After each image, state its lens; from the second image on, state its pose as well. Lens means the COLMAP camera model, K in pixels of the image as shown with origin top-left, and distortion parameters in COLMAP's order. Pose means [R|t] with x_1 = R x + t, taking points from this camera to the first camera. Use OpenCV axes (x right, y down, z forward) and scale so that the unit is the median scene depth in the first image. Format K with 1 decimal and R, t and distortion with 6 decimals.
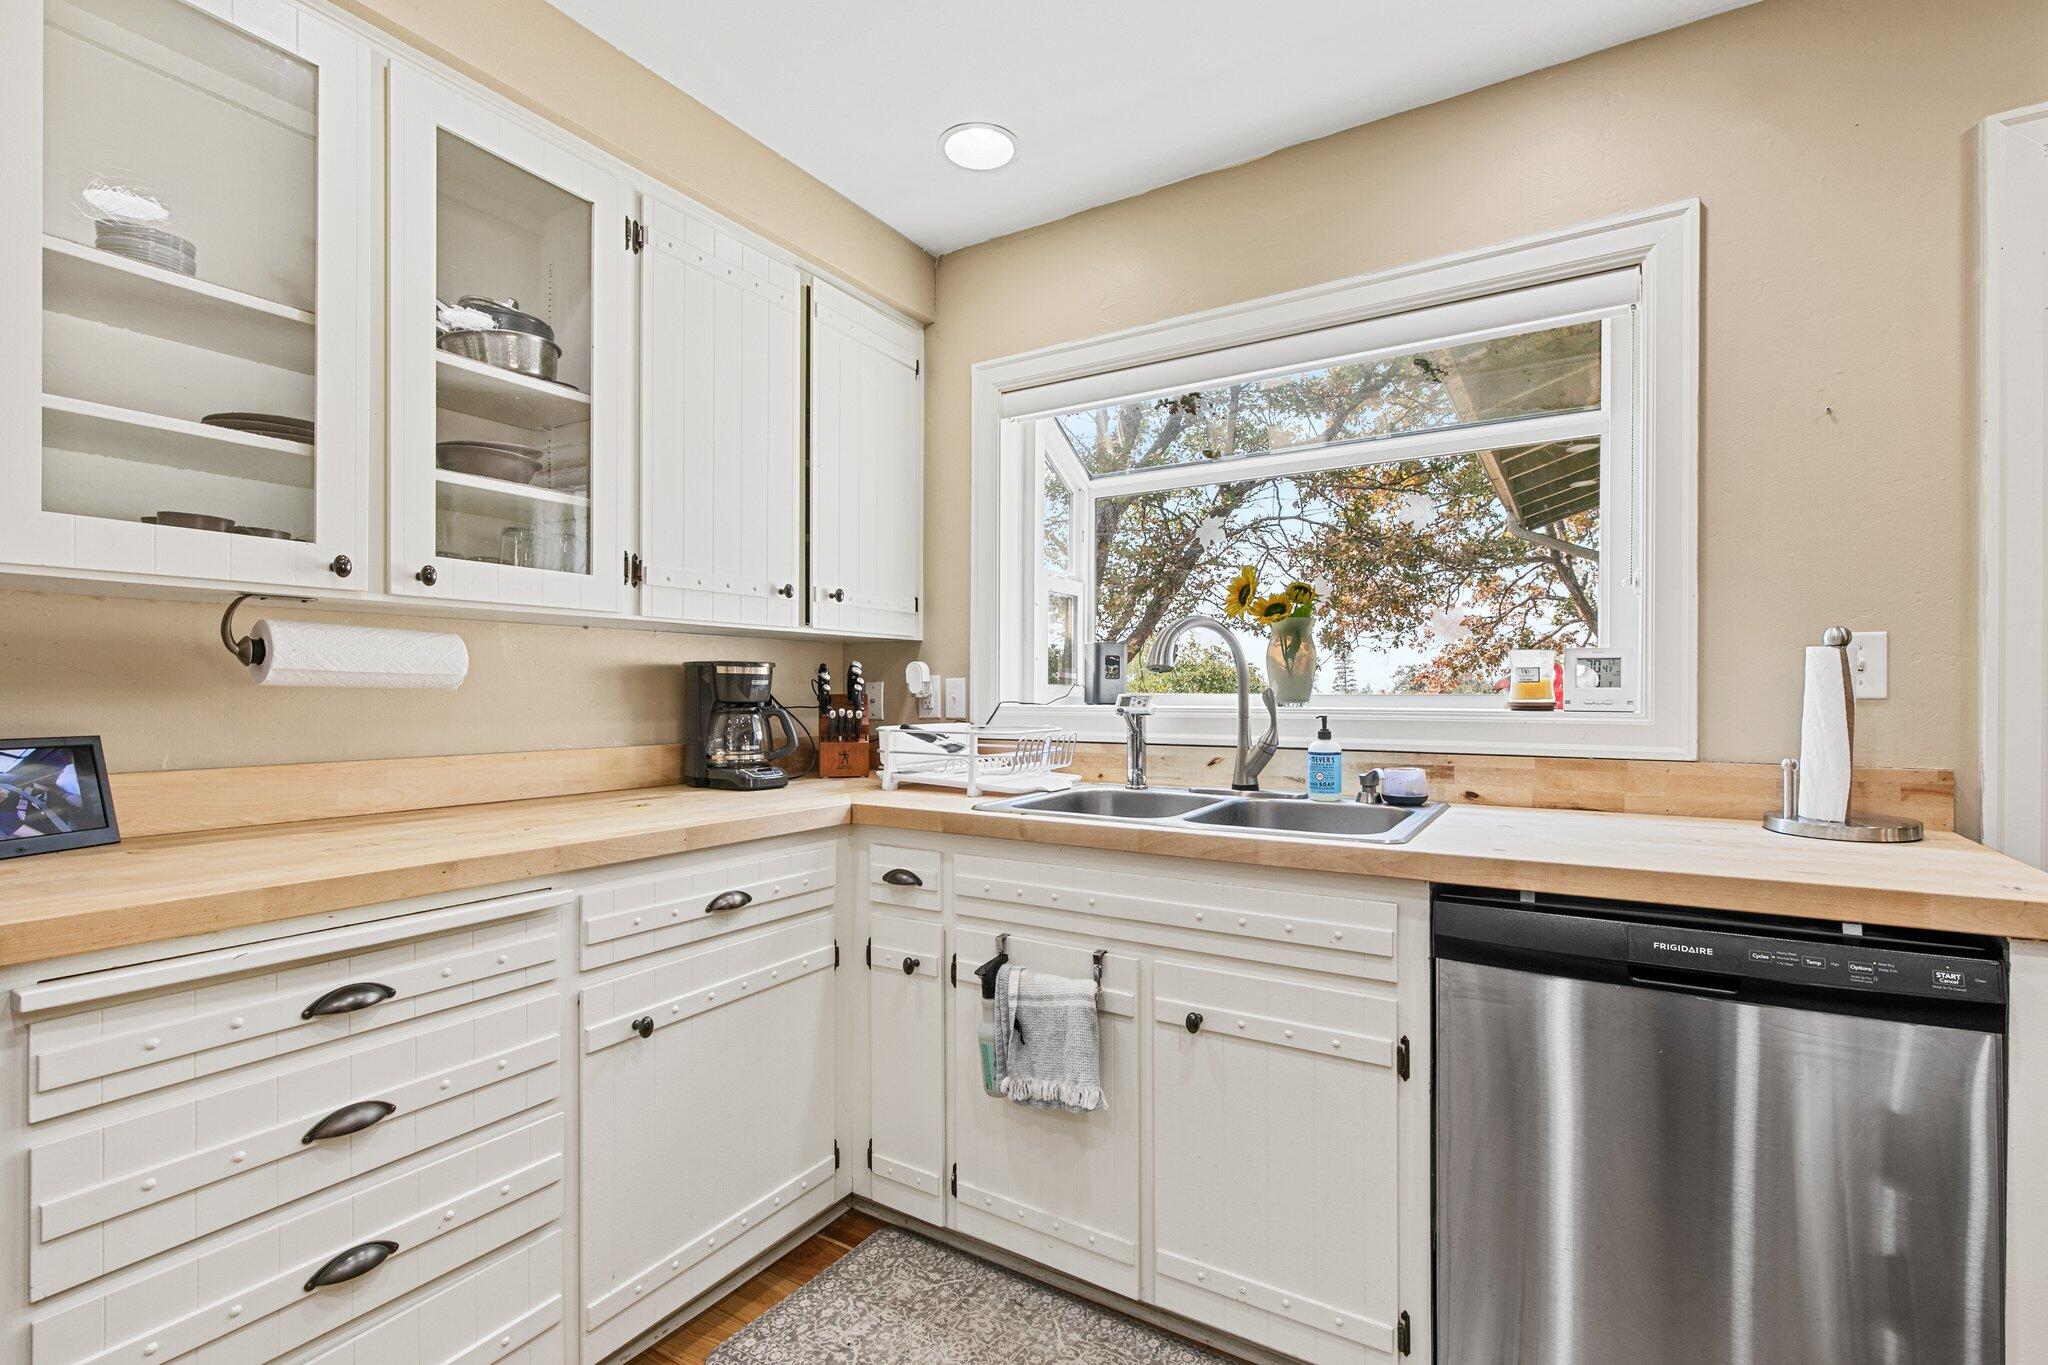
lens RADIAL K [[918.6, 0, 1034.8], [0, 918.6, 691.1], [0, 0, 1]] dist [0.005710, -0.002325]
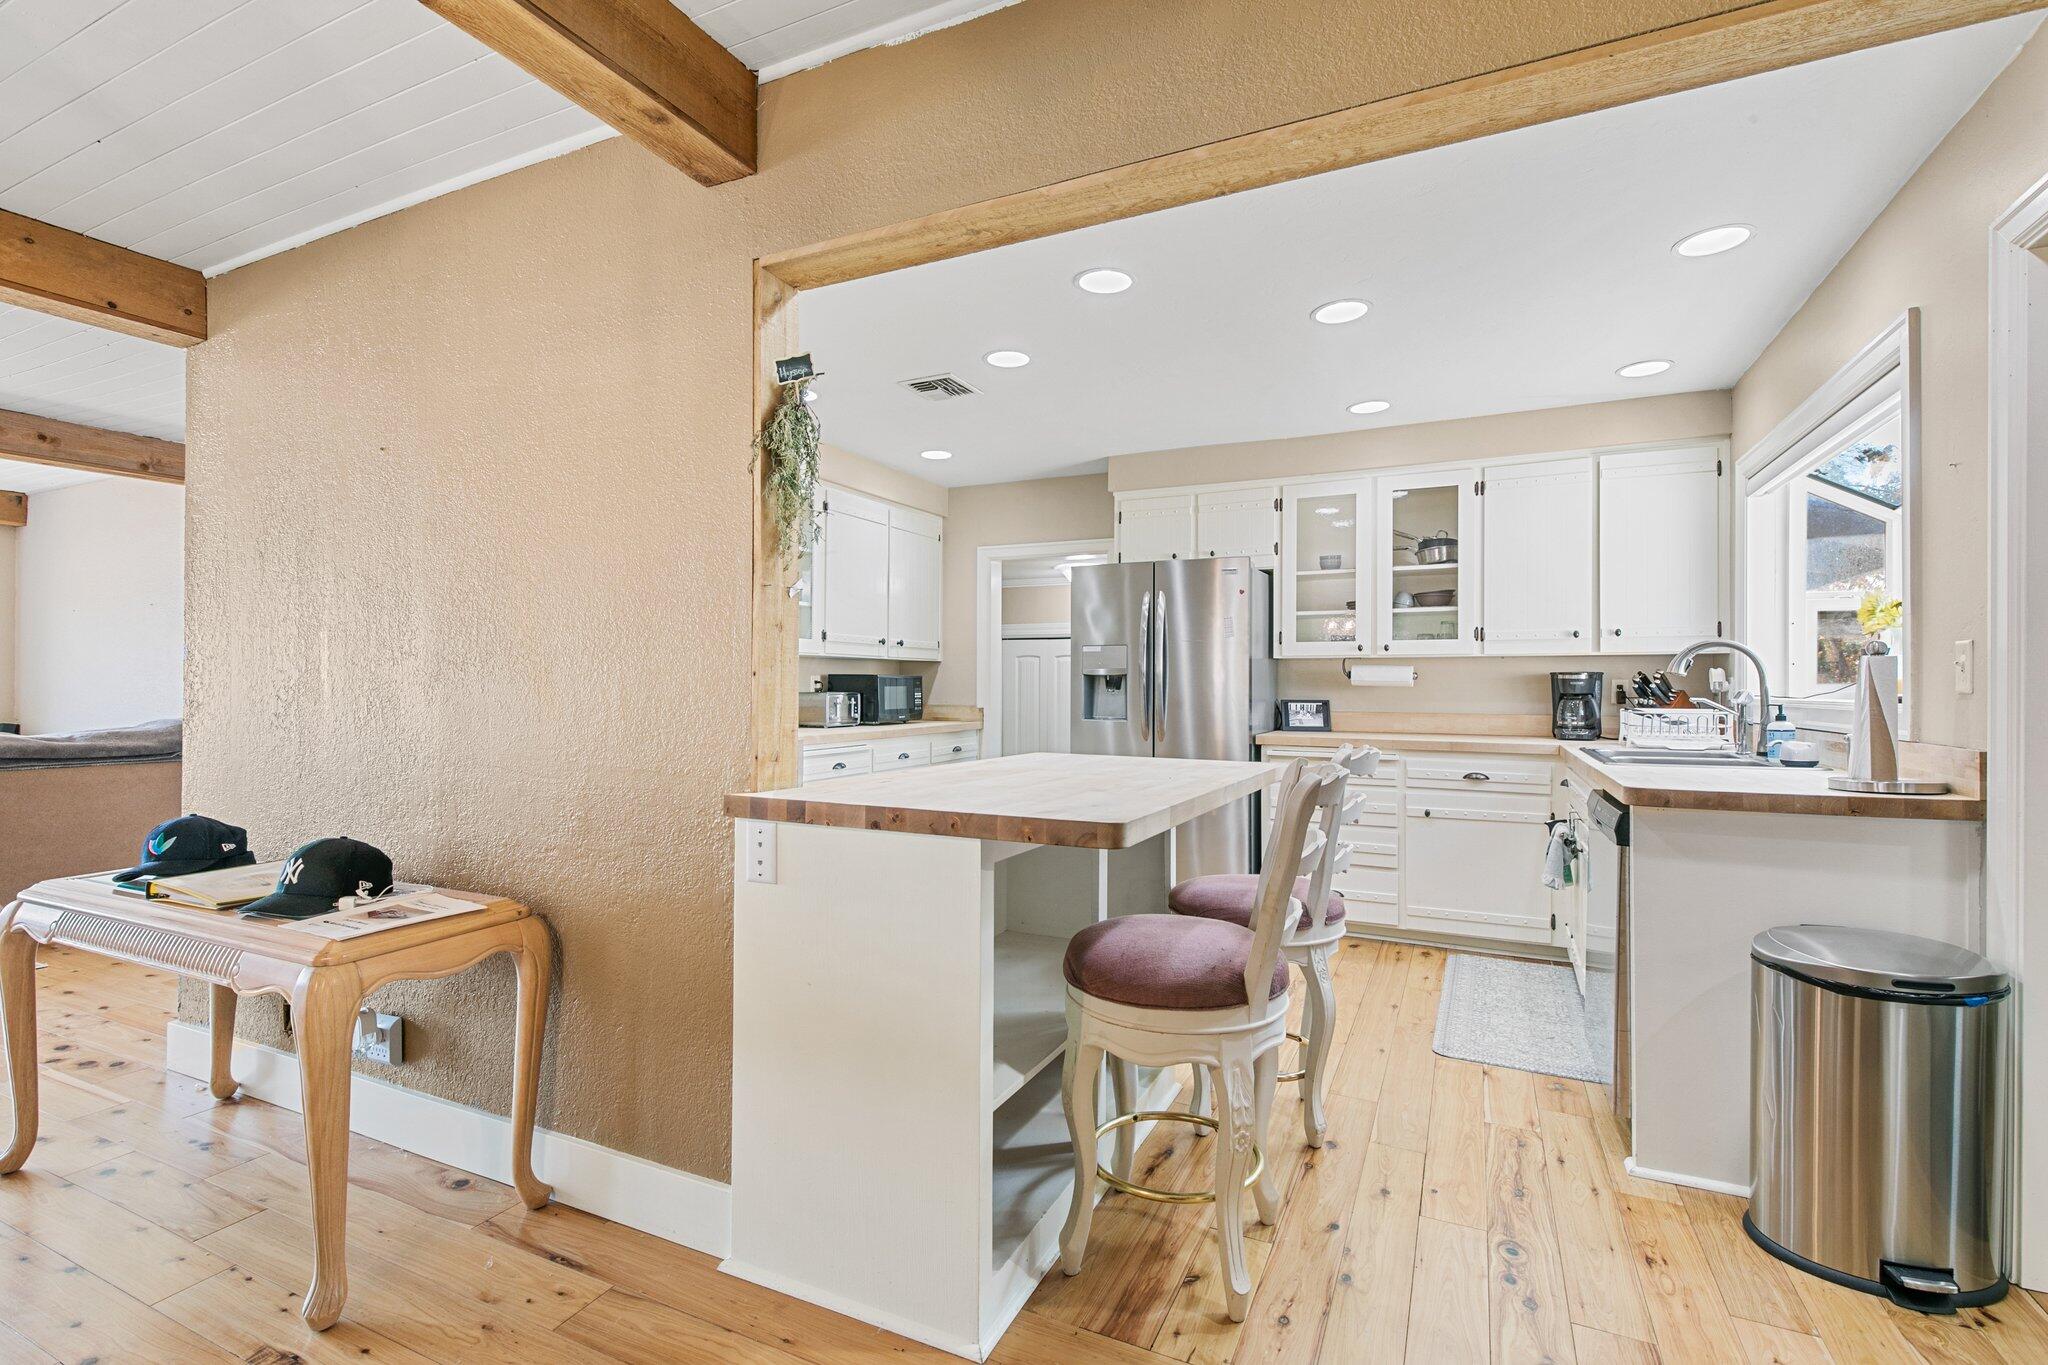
lens RADIAL K [[918.6, 0, 1032.8], [0, 918.6, 683.3], [0, 0, 1]] dist [0.005710, -0.002325]
pose [[0.097918, -0.004265, -0.995185, 1.825956], [-0.006960, 0.999963, -0.004970, 0.009591], [0.995170, 0.007413, 0.097885, -0.343490]]
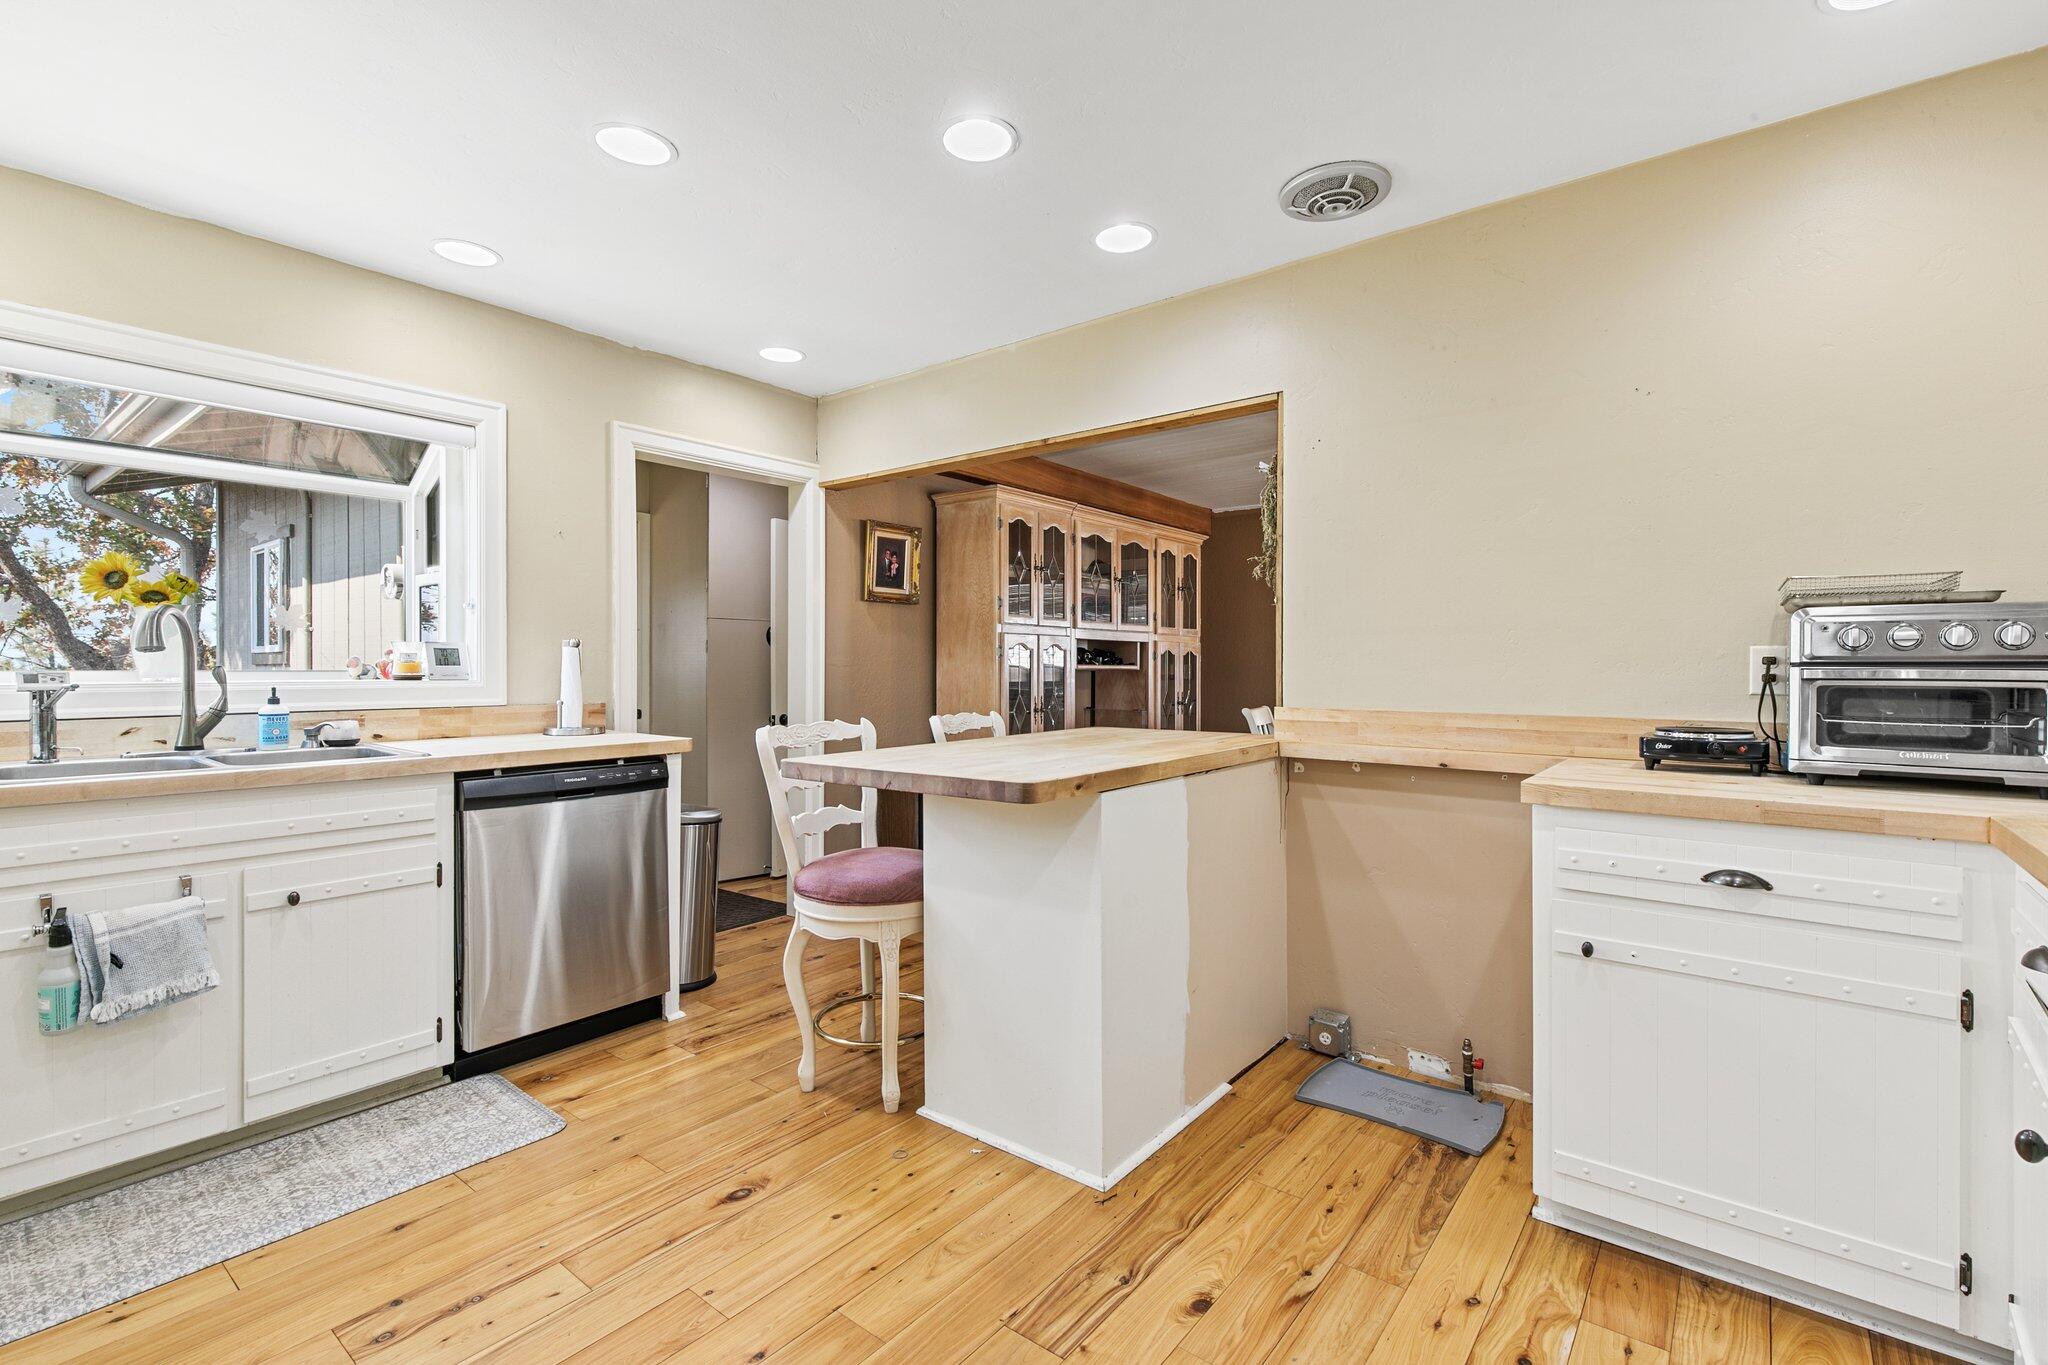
lens RADIAL K [[918.6, 0, 1037.3], [0, 918.6, 678.1], [0, 0, 1]] dist [0.005710, -0.002325]
pose [[0.120770, -0.011502, 0.992614, -0.976152], [0.003855, 0.999931, 0.011117, 0.004257], [-0.992673, 0.002484, 0.120806, -0.288478]]
